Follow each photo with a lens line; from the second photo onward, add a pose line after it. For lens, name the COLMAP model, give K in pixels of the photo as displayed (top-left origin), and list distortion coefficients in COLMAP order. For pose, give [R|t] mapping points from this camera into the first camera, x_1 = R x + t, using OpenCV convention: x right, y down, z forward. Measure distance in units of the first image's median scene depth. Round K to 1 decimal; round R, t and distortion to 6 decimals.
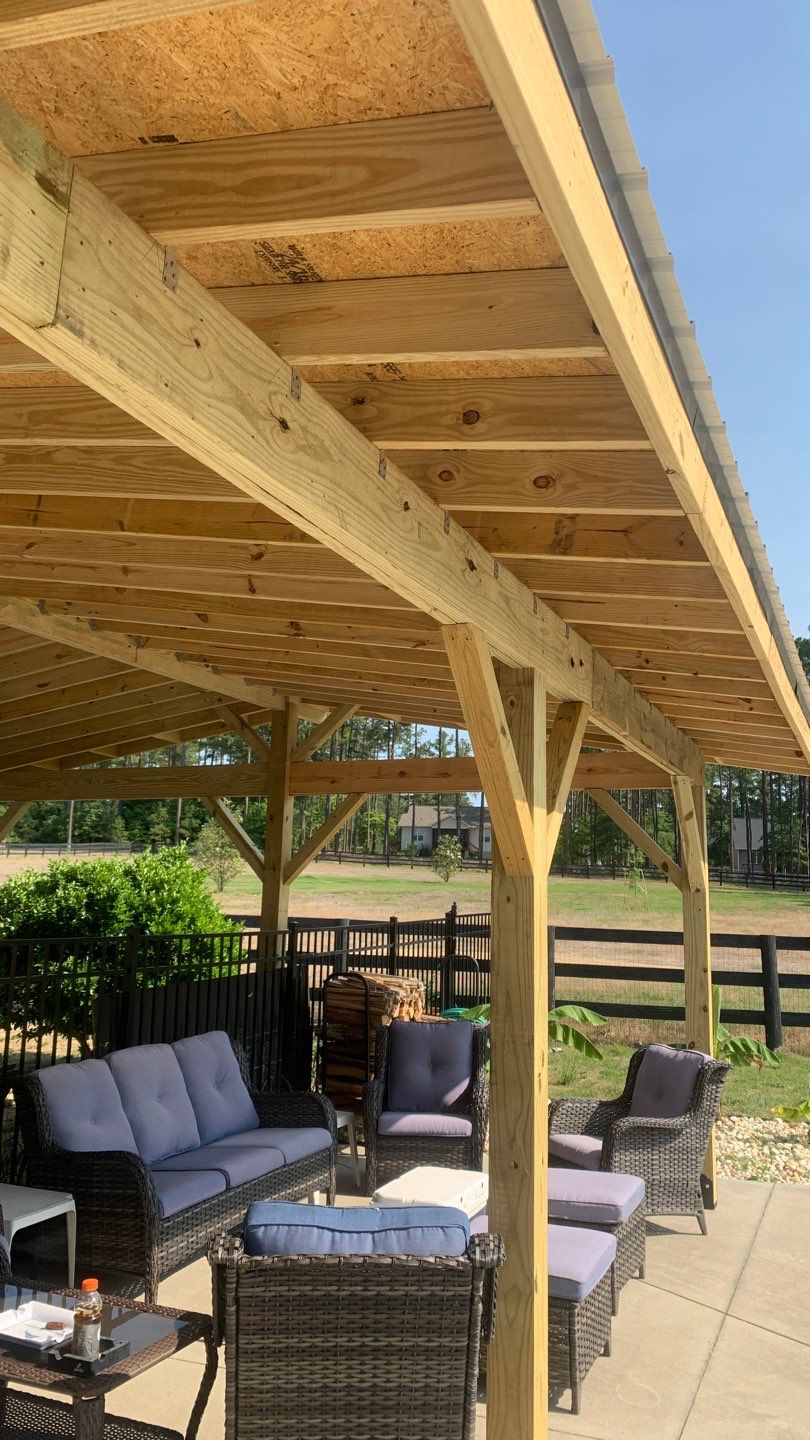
lens RADIAL K [[1107.9, 0, 396.0], [0, 1107.9, 700.5], [0, 0, 1]] dist [0.107642, -0.192127]
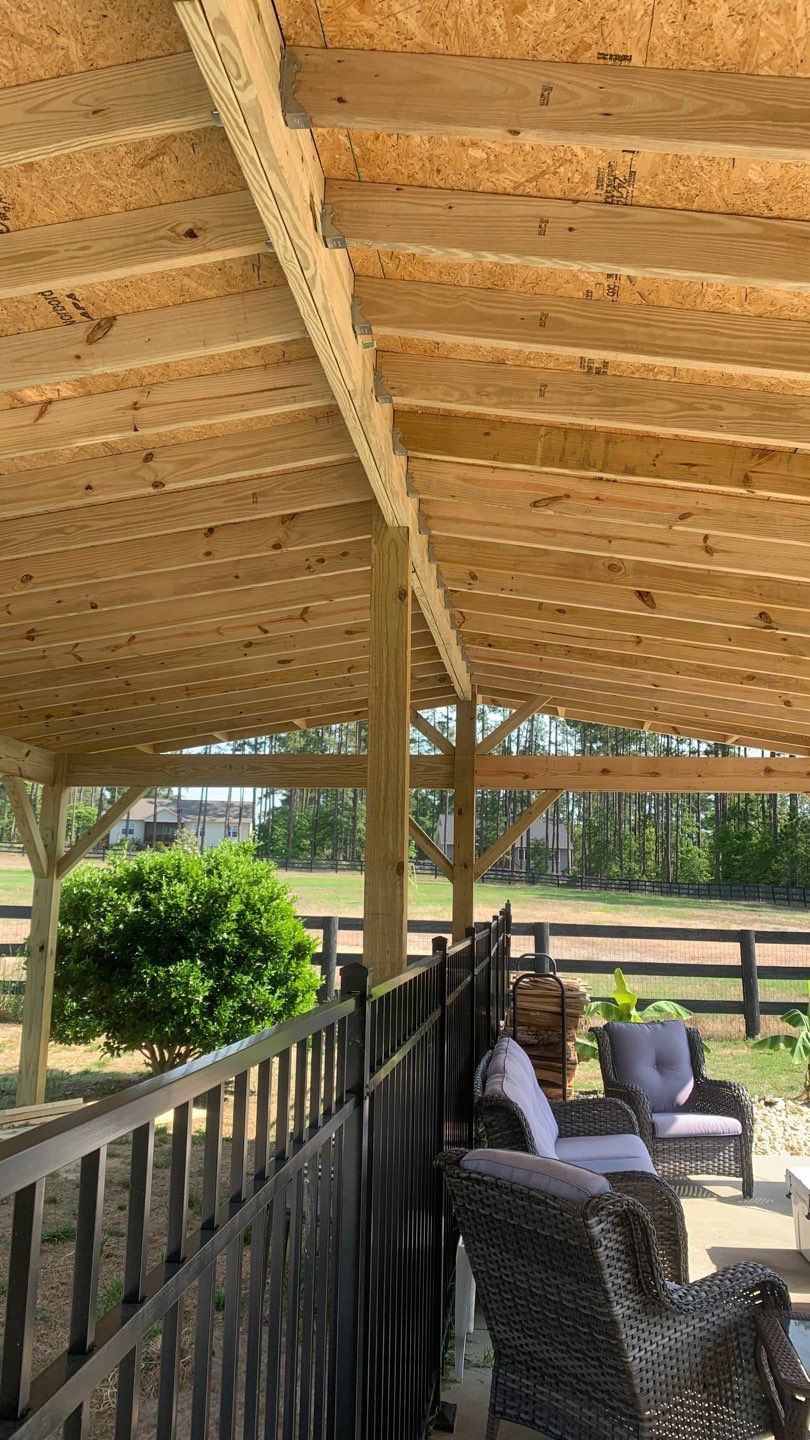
lens RADIAL K [[1107.9, 0, 396.0], [0, 1107.9, 700.5], [0, 0, 1]] dist [0.107642, -0.192127]
pose [[0.964293, 0.045696, 0.260867, -0.361803], [-0.047048, 0.998892, -0.001064, 0.011276], [-0.260626, -0.011248, 0.965374, 0.081856]]
